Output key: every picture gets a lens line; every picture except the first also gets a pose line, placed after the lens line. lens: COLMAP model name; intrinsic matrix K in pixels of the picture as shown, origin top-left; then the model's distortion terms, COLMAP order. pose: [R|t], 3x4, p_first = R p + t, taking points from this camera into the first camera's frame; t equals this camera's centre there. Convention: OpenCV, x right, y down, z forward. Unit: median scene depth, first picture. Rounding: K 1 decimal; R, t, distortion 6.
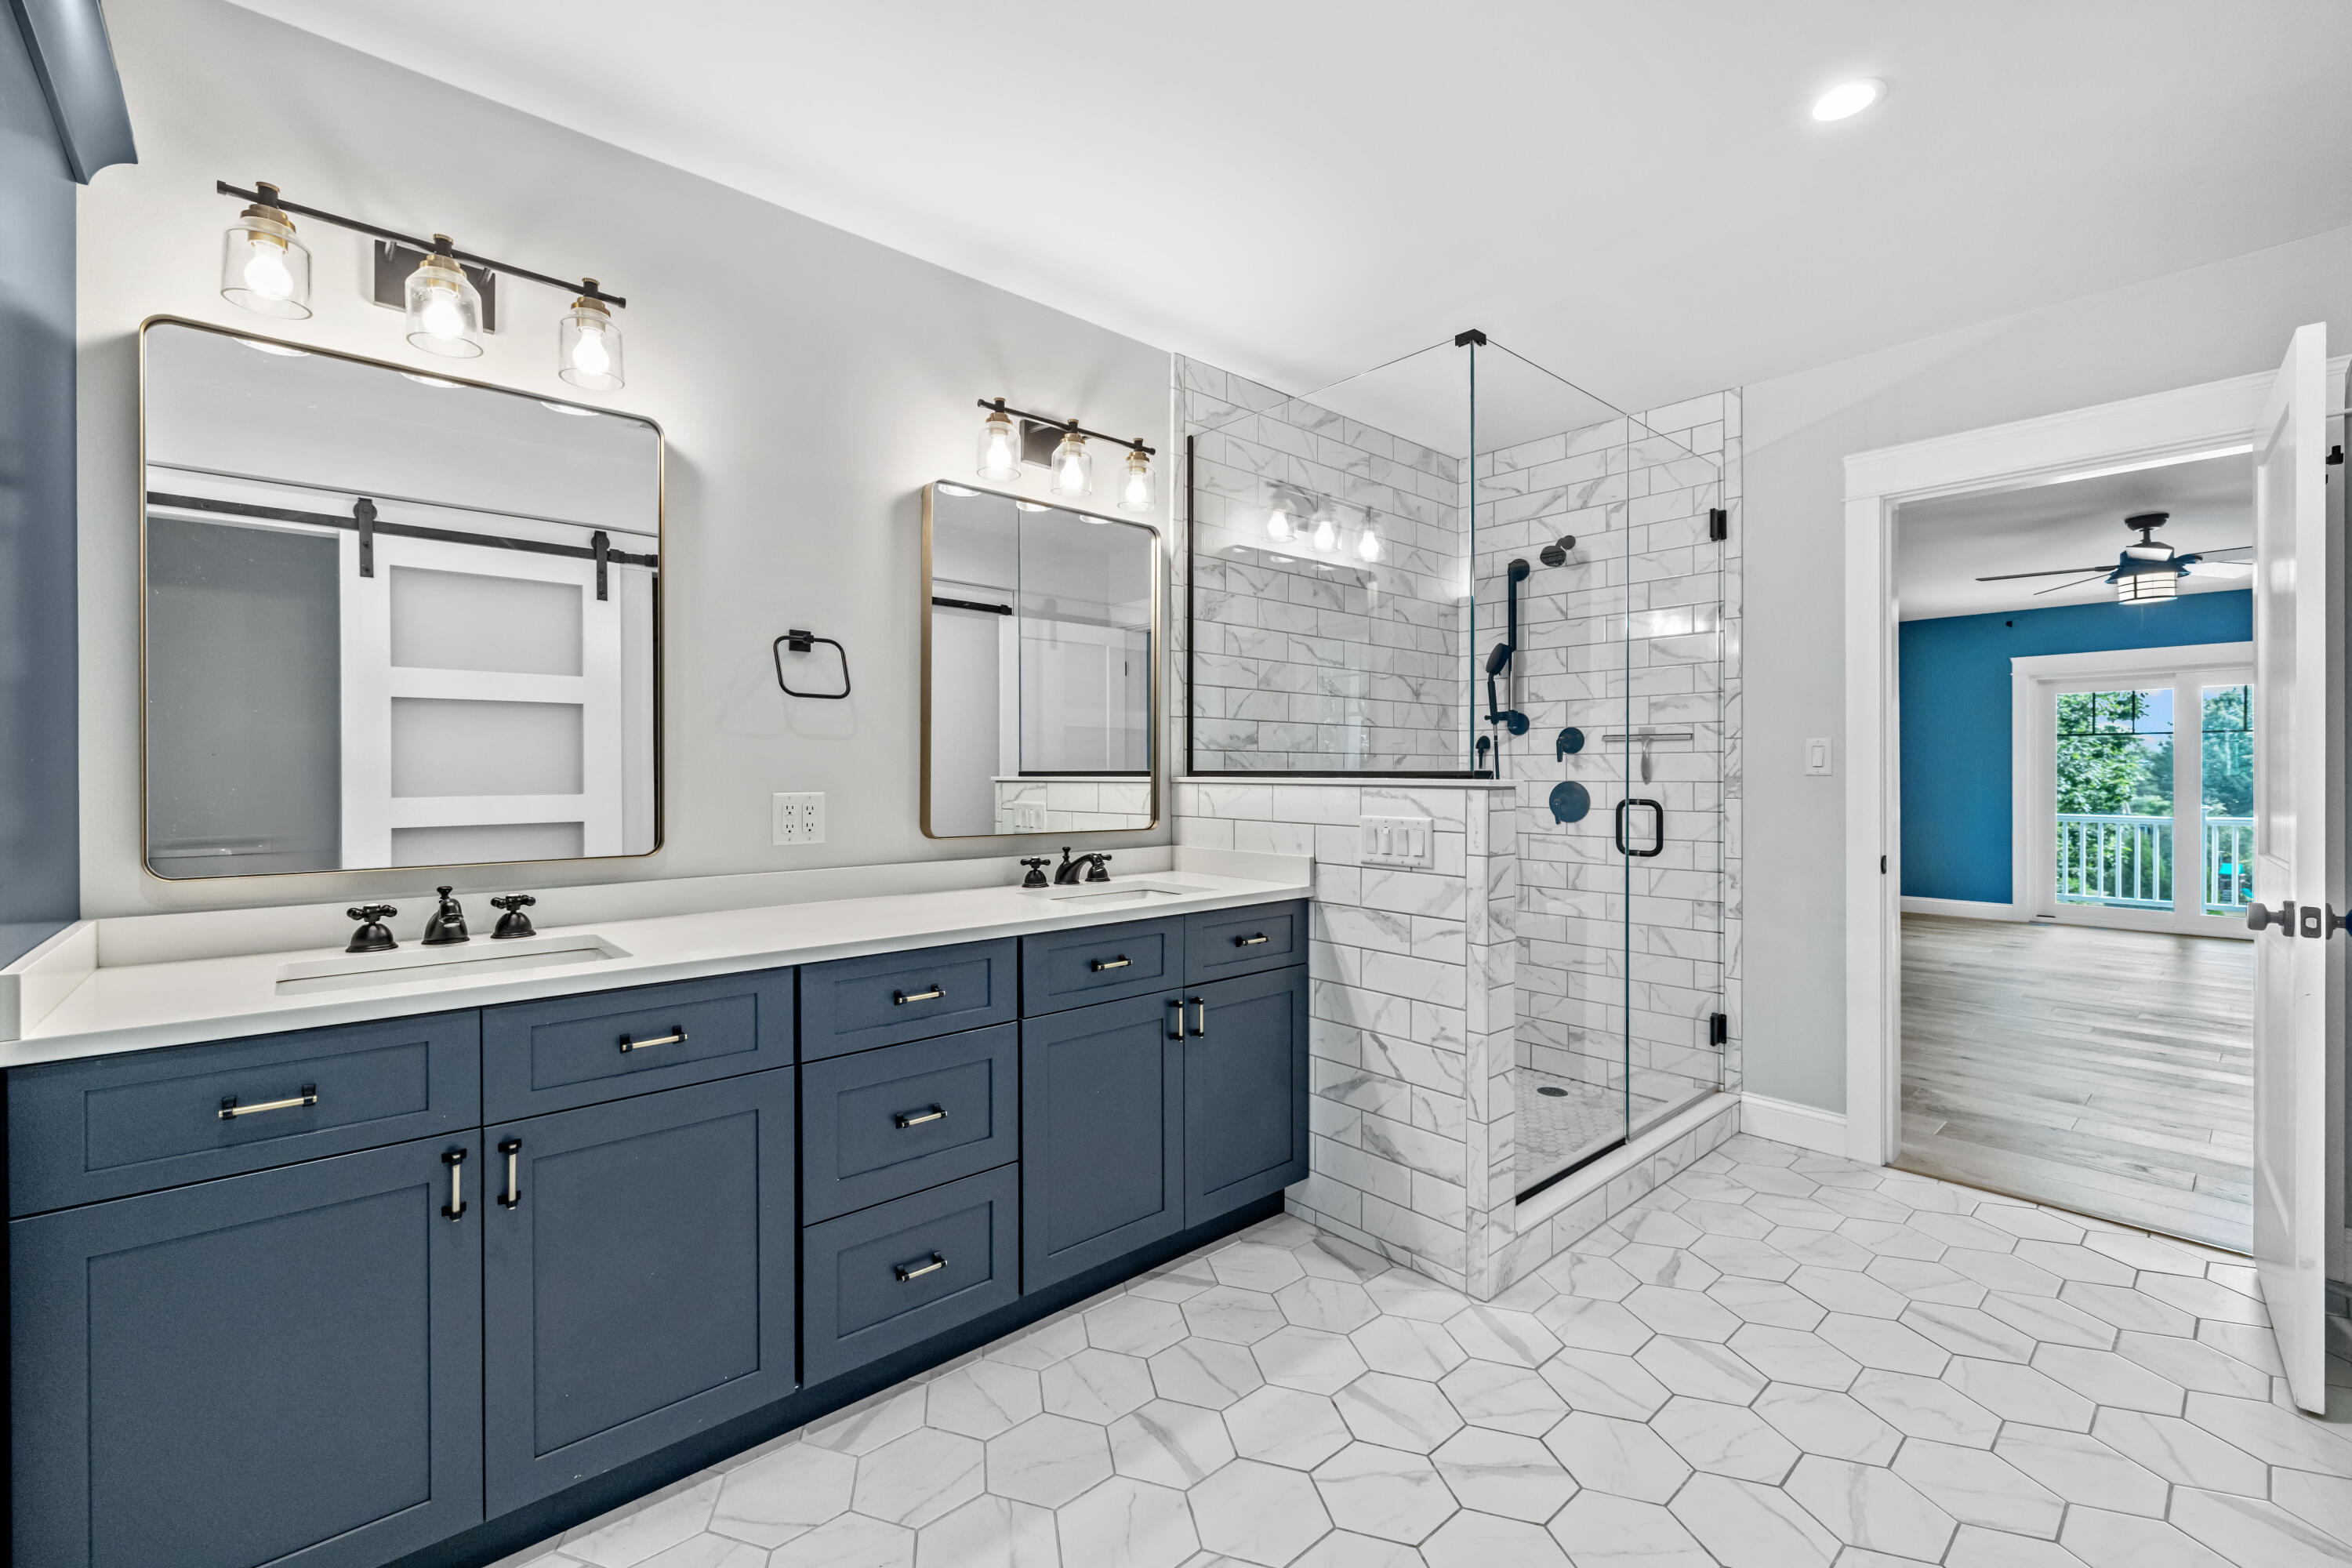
lens RADIAL K [[940.8, 0, 1163.3], [0, 940.8, 779.1], [0, 0, 1]] dist [-0.004369, -0.000136]
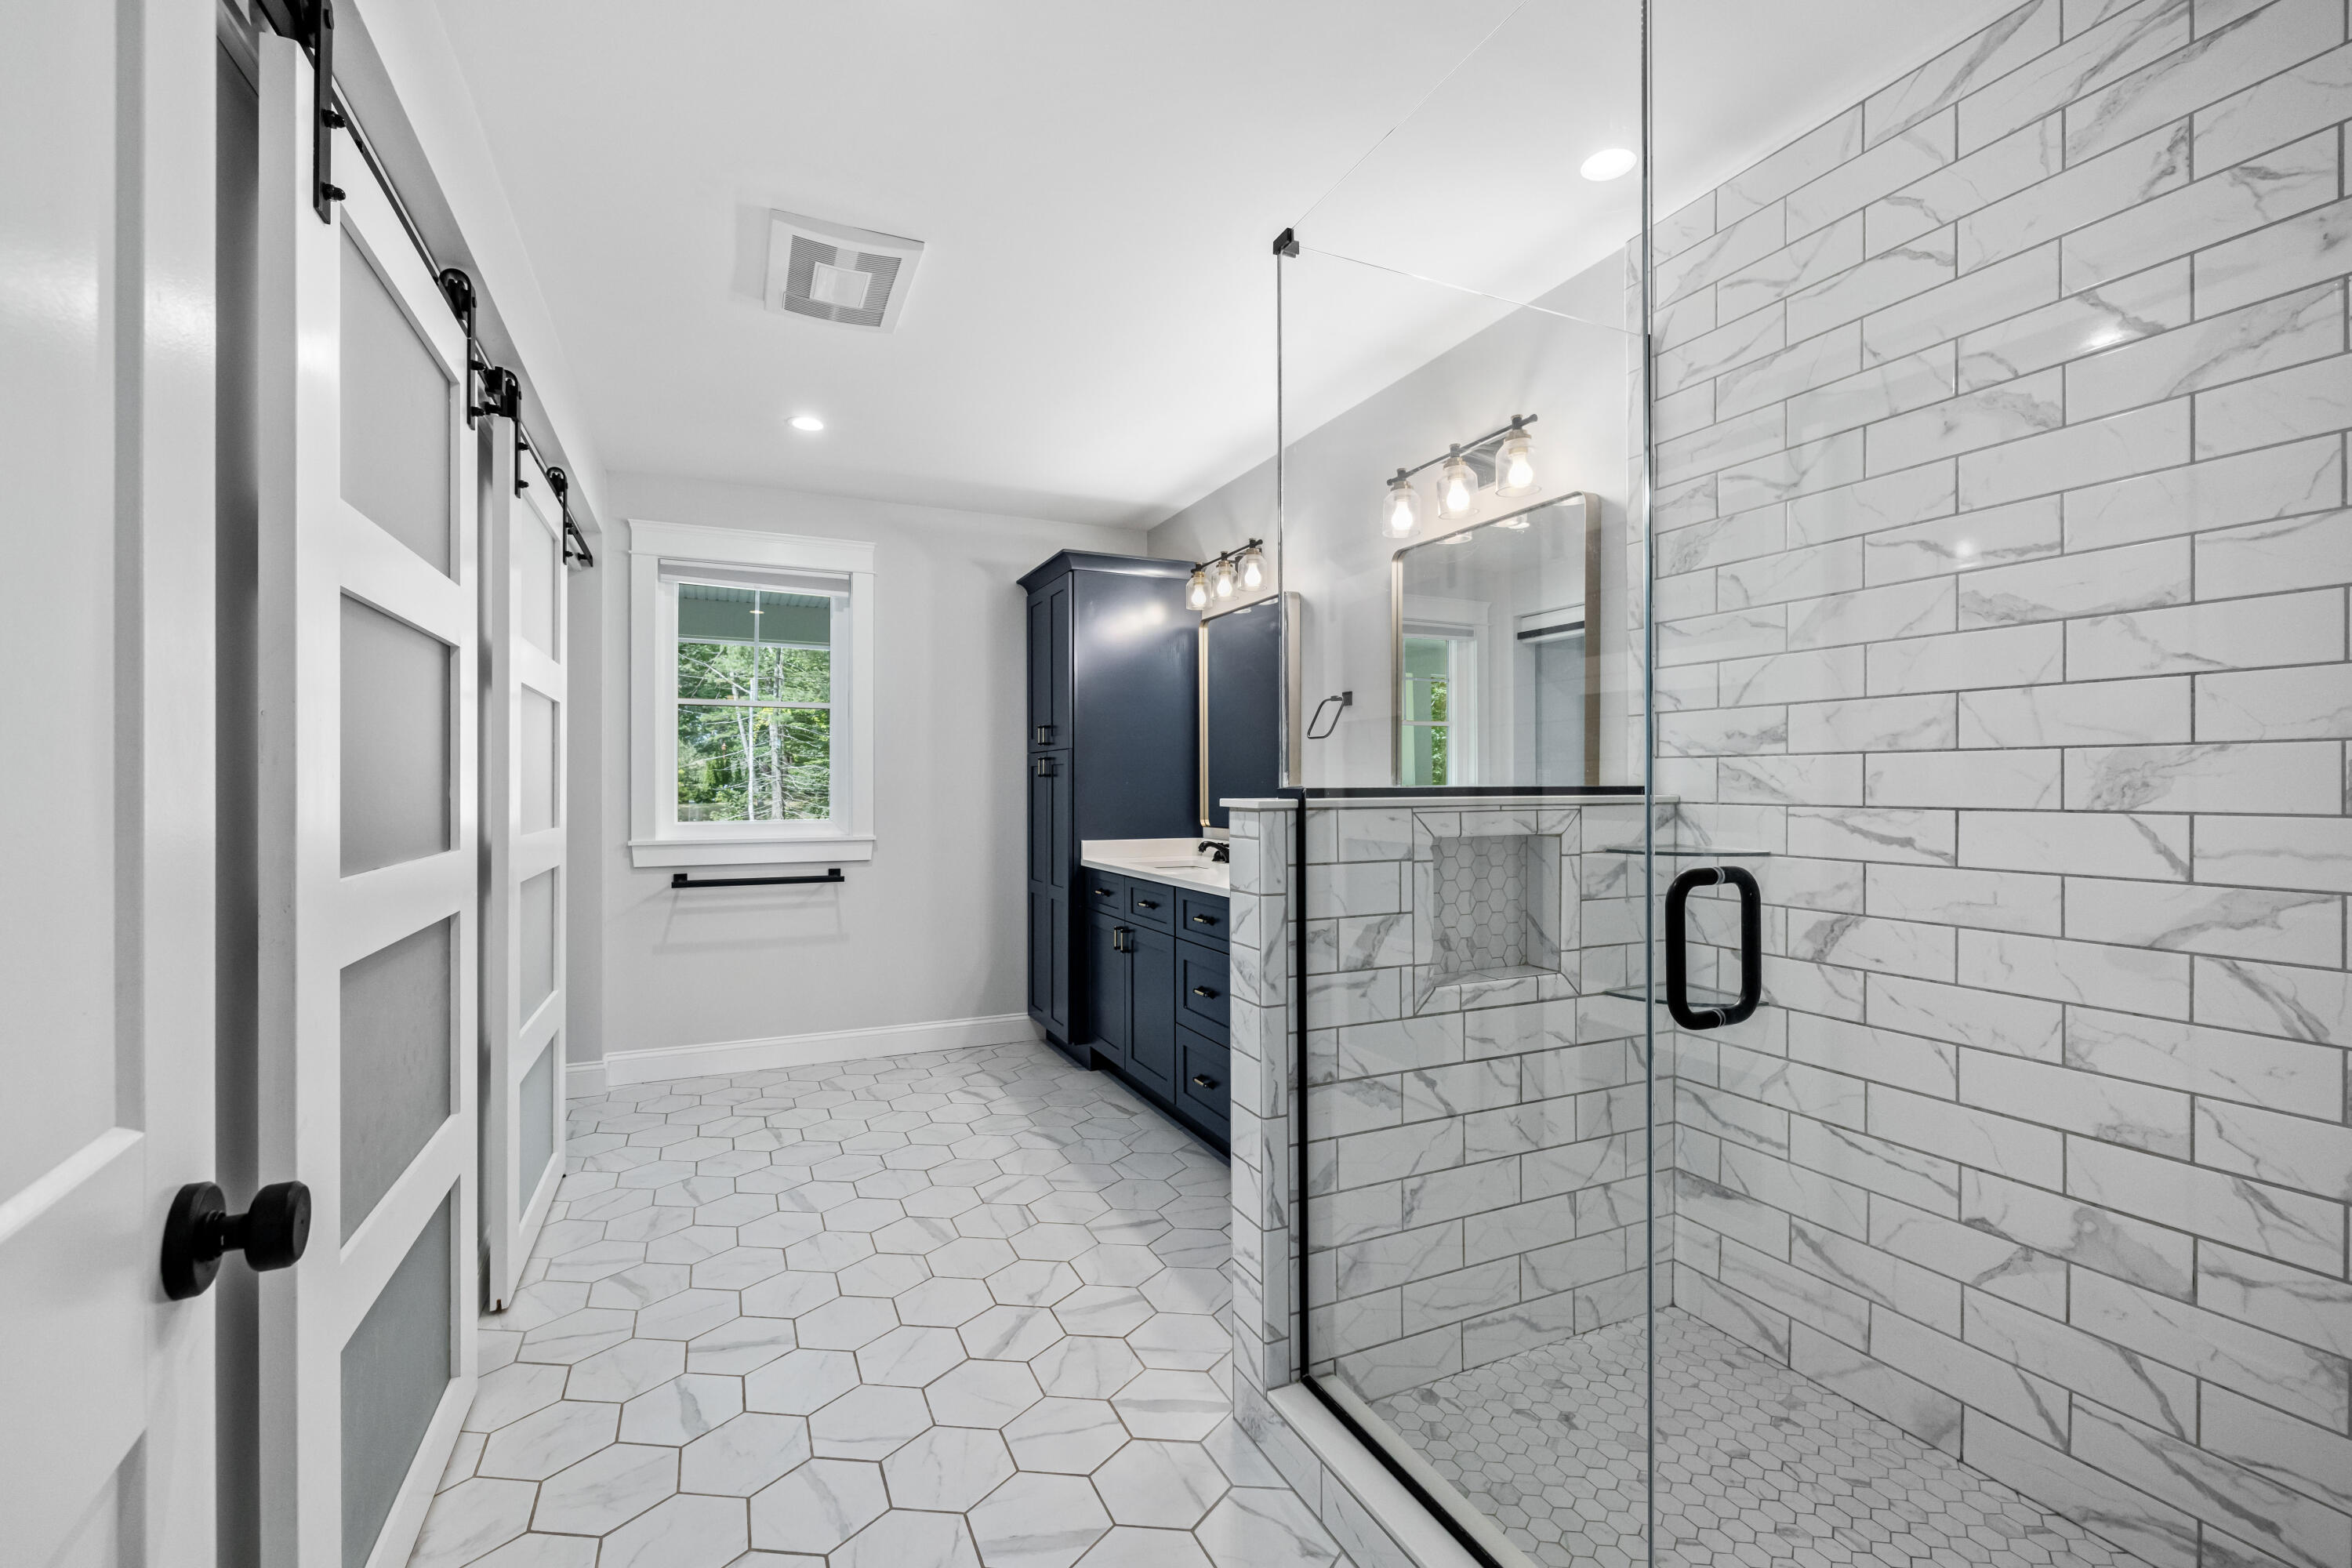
lens RADIAL K [[992.8, 0, 1180.7], [0, 992.8, 778.7], [0, 0, 1]] dist [-0.003555, 0.001190]
pose [[-0.272290, -0.005767, -0.962198, 0.937934], [-0.014127, 0.999898, -0.001995, -0.009184], [0.962112, 0.013050, -0.272344, 0.924125]]
